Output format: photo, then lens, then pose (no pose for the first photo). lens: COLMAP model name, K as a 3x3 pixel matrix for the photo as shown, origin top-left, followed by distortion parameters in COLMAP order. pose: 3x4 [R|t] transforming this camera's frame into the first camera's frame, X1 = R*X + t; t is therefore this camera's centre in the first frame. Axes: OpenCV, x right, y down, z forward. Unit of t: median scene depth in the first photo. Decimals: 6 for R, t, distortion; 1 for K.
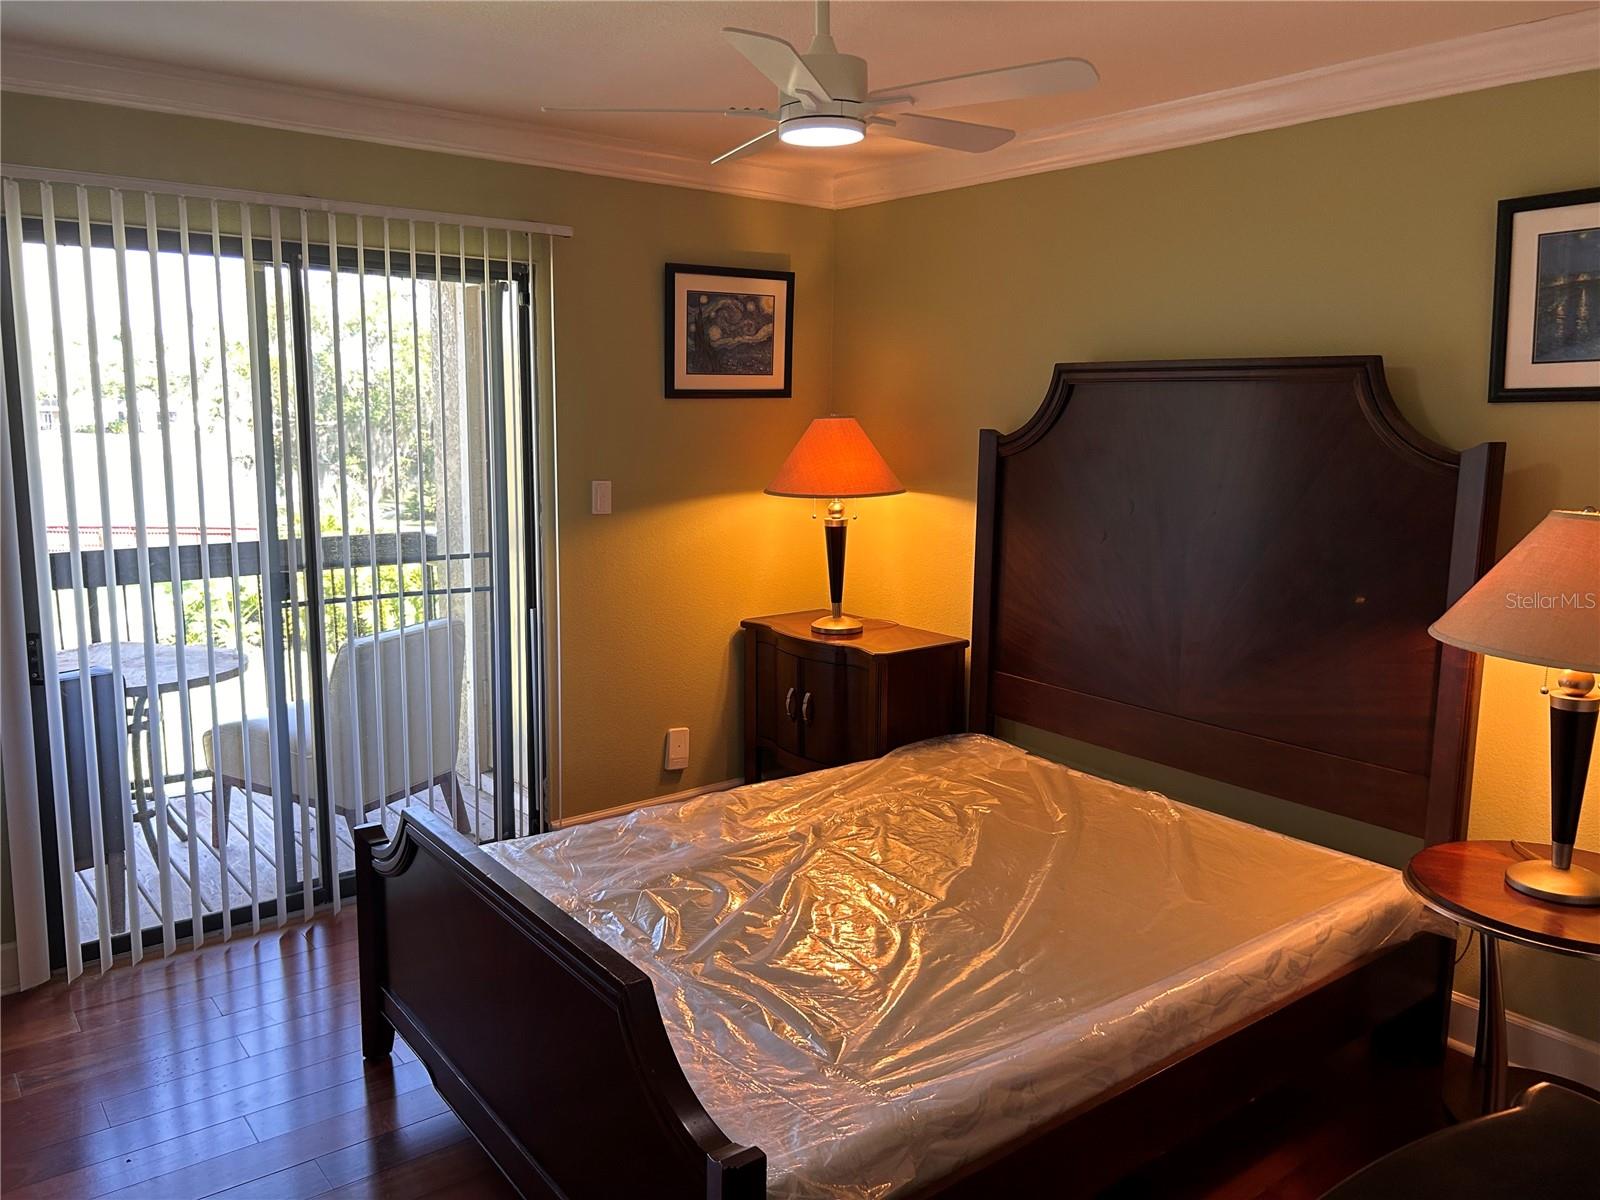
lens RADIAL K [[1216.1, 0, 789.5], [0, 1216.1, 604.1], [0, 0, 1]] dist [0.048391, -0.053909]
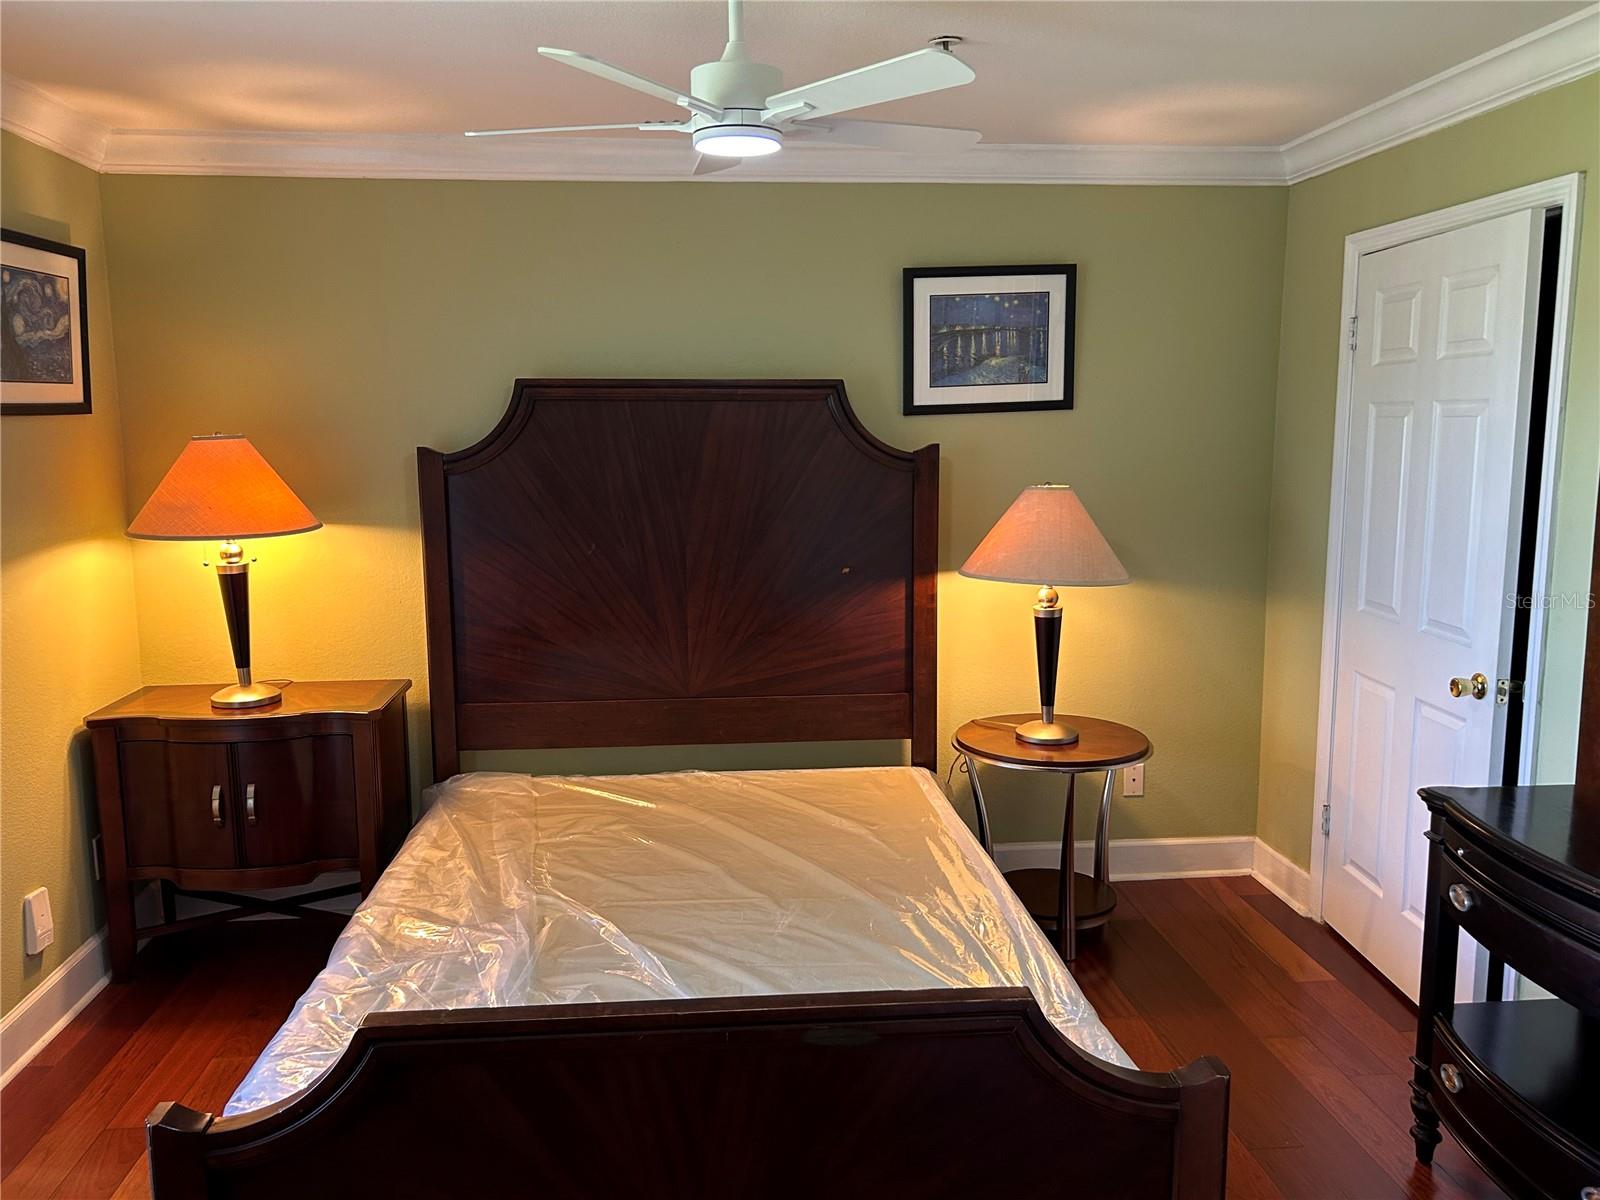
lens RADIAL K [[1216.1, 0, 795.2], [0, 1216.1, 597.9], [0, 0, 1]] dist [0.048391, -0.053909]
pose [[0.533022, -0.132815, 0.835612, -0.513261], [0.148927, 0.986911, 0.061865, -0.050141], [-0.832892, 0.091470, 0.545825, 0.292590]]
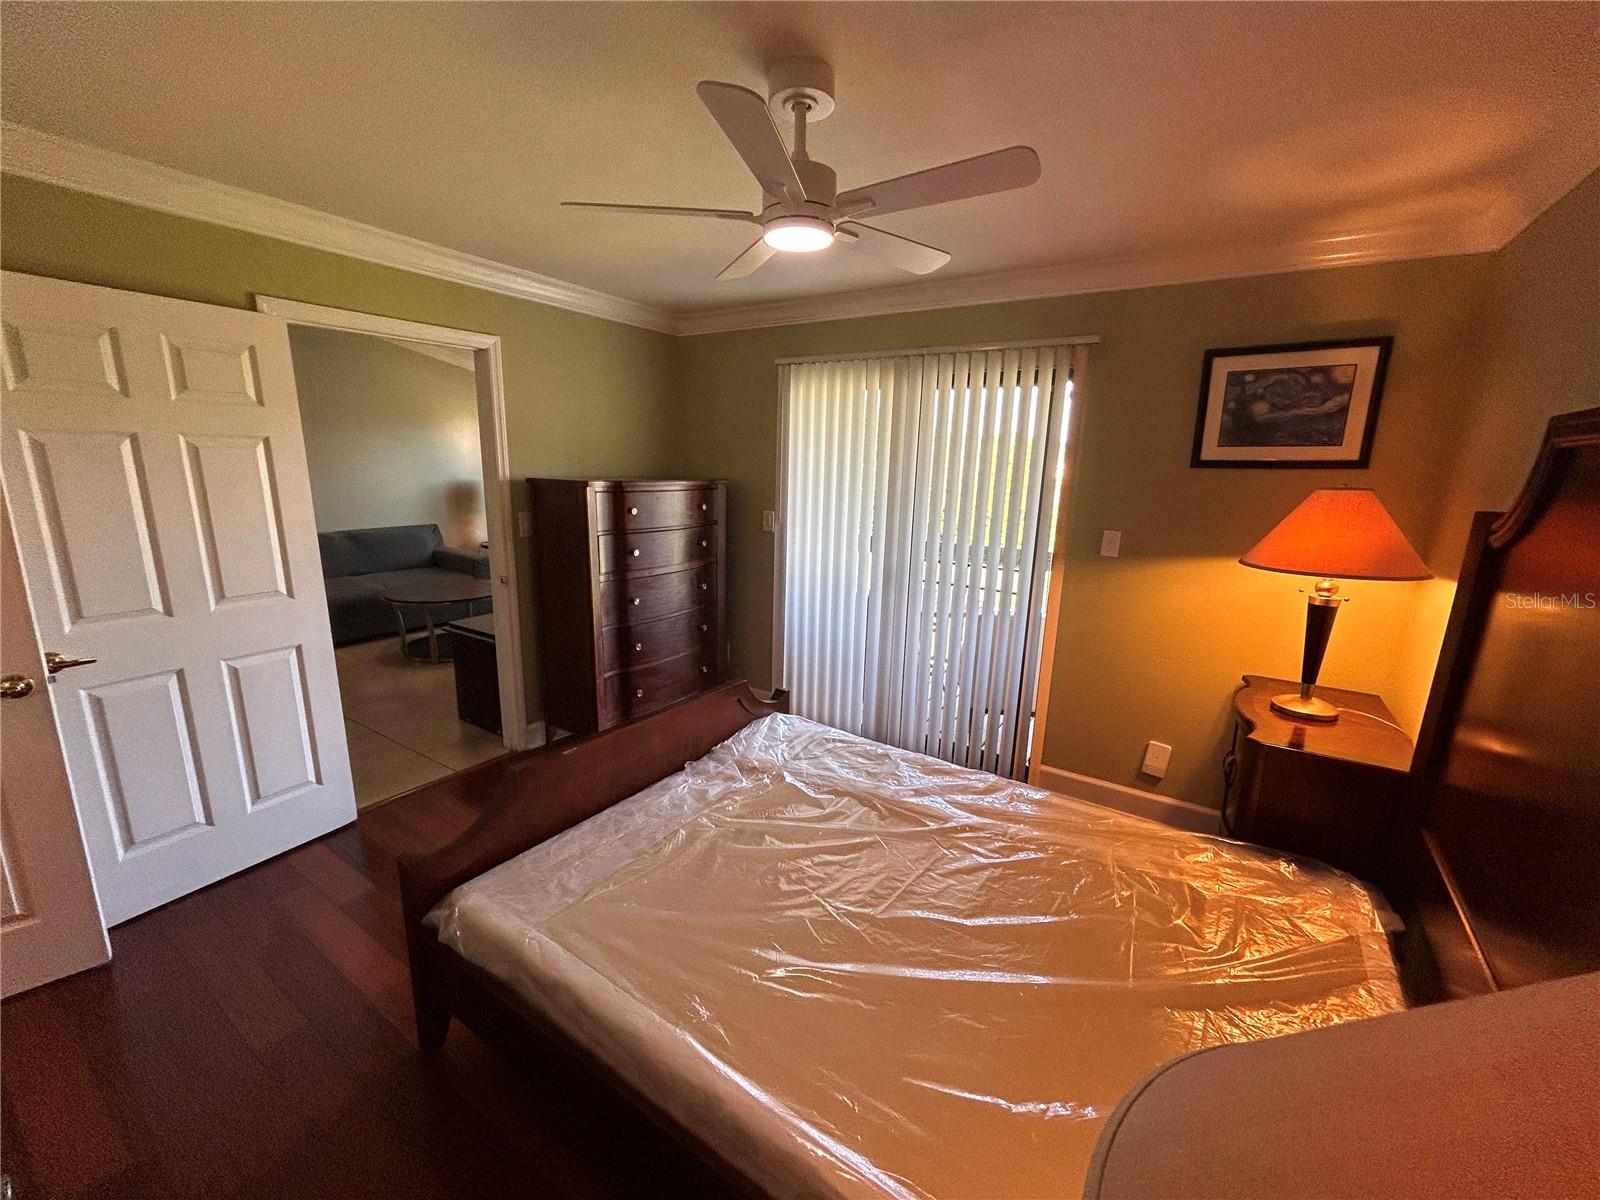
lens RADIAL K [[643.5, 0, 801.6], [0, 643.5, 598.5], [0, 0, 1]] dist [-0.002588, -0.000257]
pose [[0.317188, 0.197767, -0.927513, 0.432797], [-0.175133, 0.973409, 0.147662, -0.083617], [0.932052, 0.115601, 0.343389, 0.522525]]
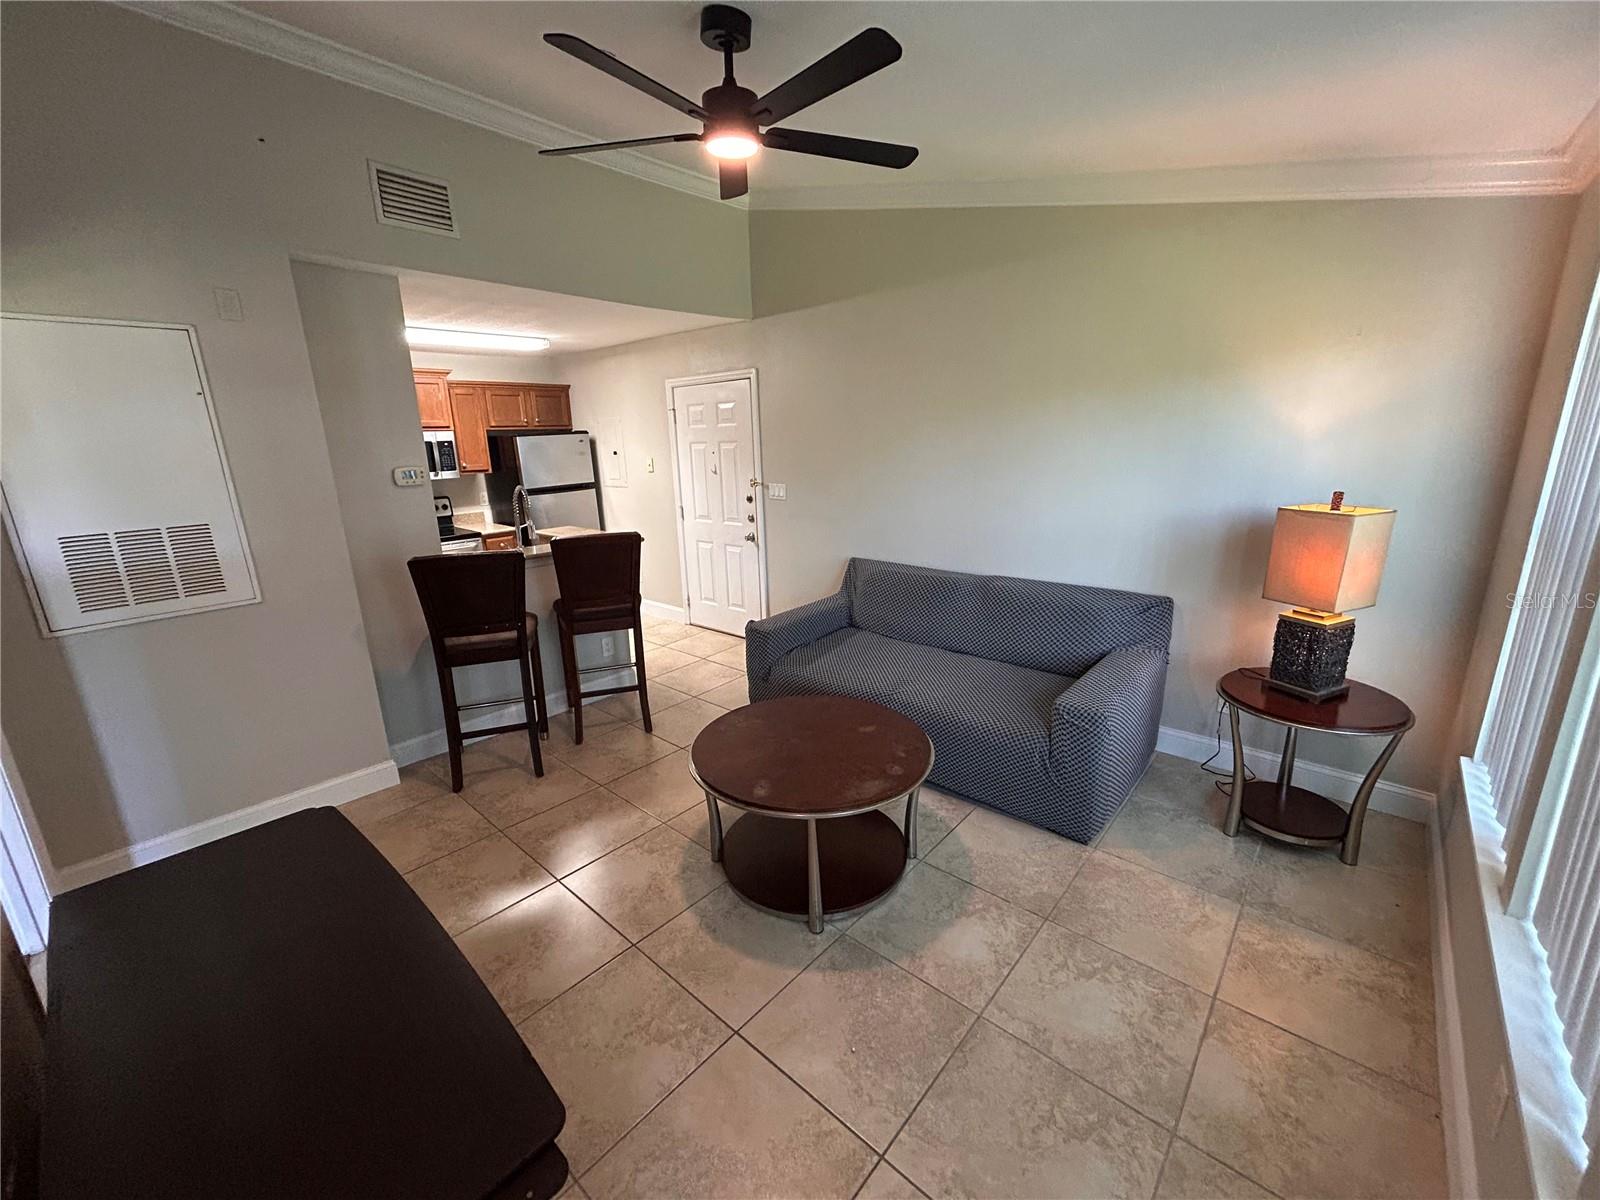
lens RADIAL K [[643.5, 0, 797.5], [0, 643.5, 606.7], [0, 0, 1]] dist [-0.002588, -0.000257]
pose [[-0.985554, 0.057071, -0.159457, -1.018622], [-0.013733, 0.911482, 0.411111, -0.163490], [0.168805, 0.407361, -0.897531, 0.841704]]
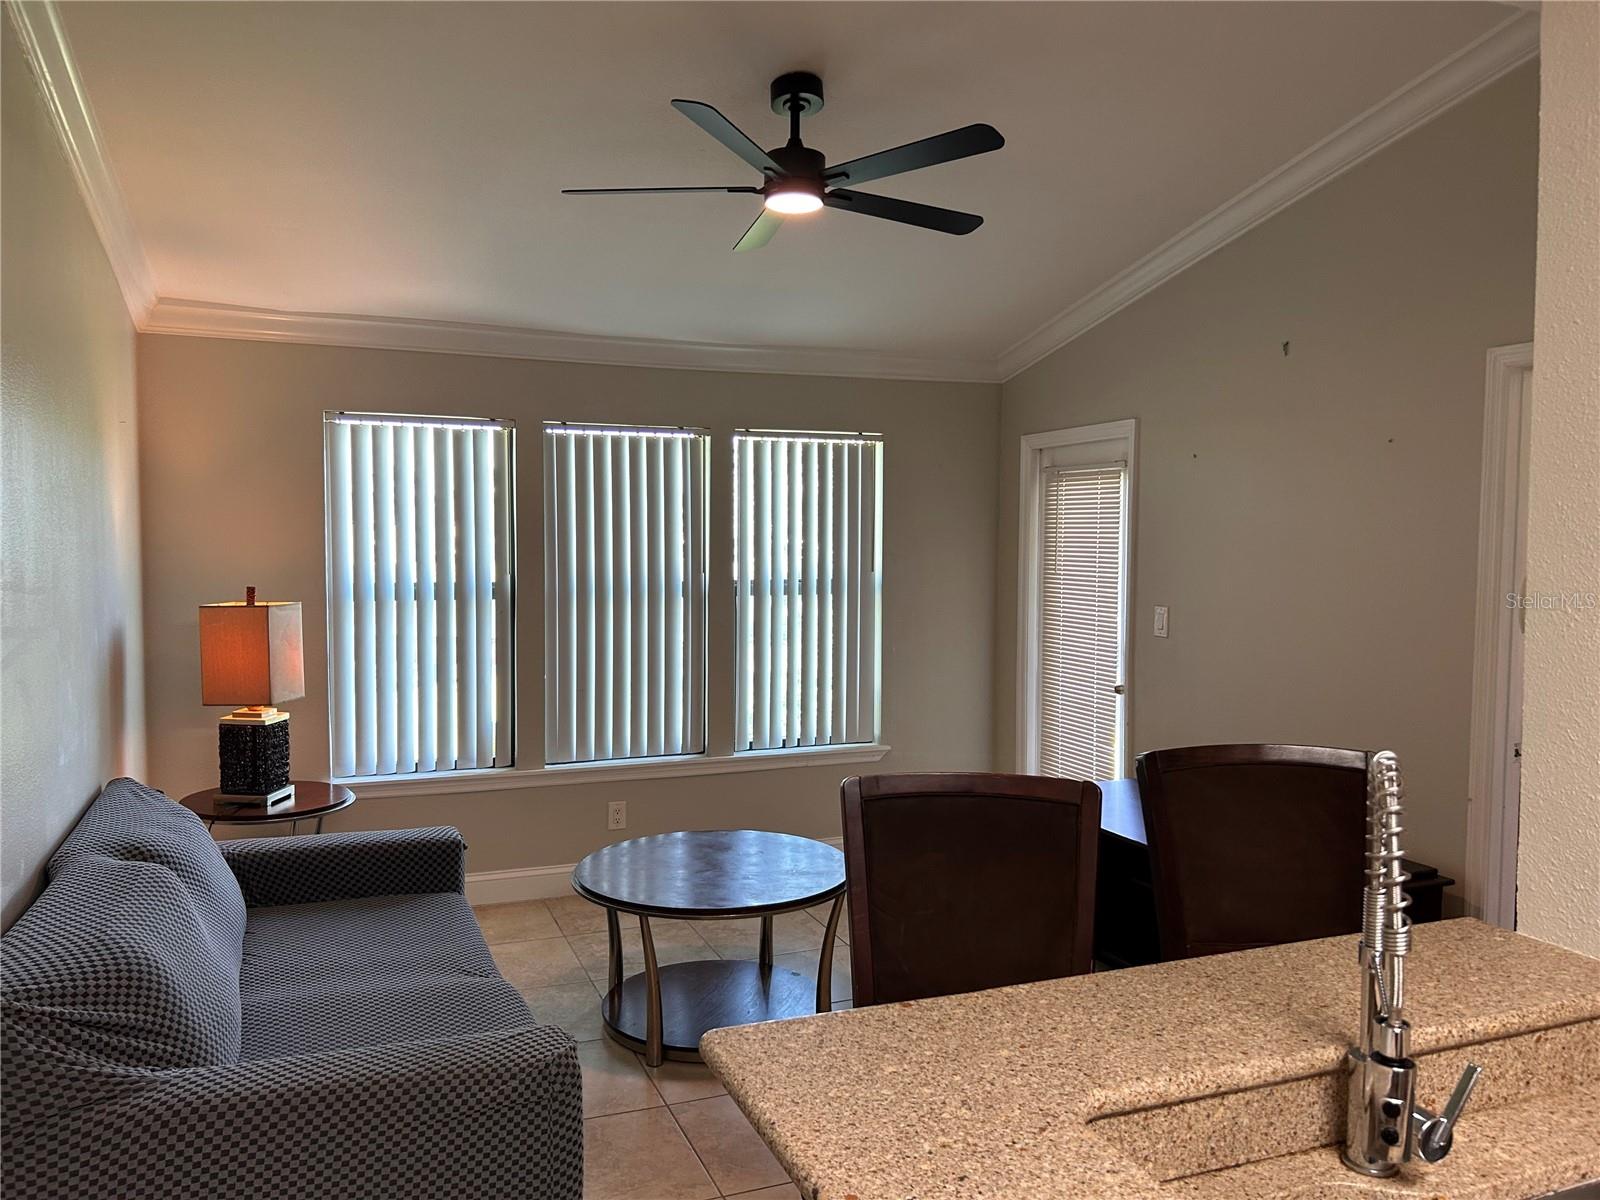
lens RADIAL K [[1216.1, 0, 790.9], [0, 1216.1, 603.7], [0, 0, 1]] dist [0.048391, -0.053909]
pose [[0.956107, 0.007373, -0.292924, -0.795242], [-0.038078, 0.994333, -0.099259, 0.104720], [0.290533, 0.106056, 0.950970, -0.677526]]
